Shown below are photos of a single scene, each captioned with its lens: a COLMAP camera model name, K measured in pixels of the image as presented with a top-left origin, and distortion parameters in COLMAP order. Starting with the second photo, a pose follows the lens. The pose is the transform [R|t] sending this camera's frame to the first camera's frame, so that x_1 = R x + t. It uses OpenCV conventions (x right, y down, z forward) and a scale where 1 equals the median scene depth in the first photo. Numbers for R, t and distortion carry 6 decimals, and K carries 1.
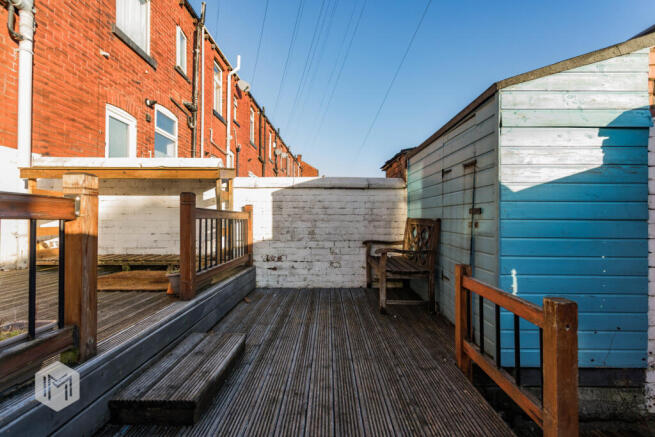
lens RADIAL K [[306.6, 0, 325.3], [0, 306.6, 218.2], [0, 0, 1]] dist [-0.000632, 0.000473]
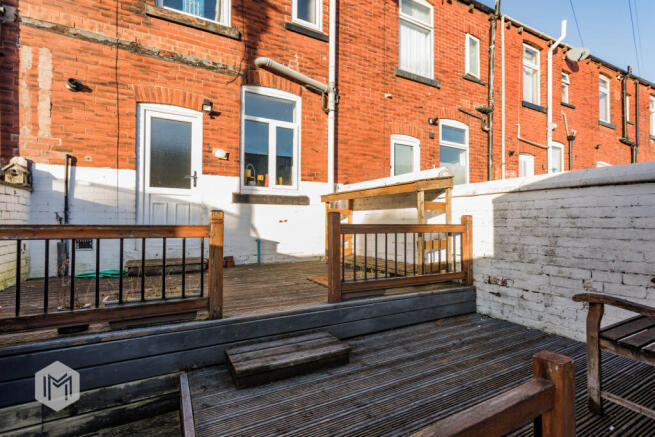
lens RADIAL K [[306.6, 0, 325.3], [0, 306.6, 218.2], [0, 0, 1]] dist [-0.000632, 0.000473]
pose [[0.486874, -0.012850, -0.873378, 0.275305], [0.002345, 0.999907, -0.013404, -0.021201], [0.873469, 0.004478, 0.486859, 0.188776]]
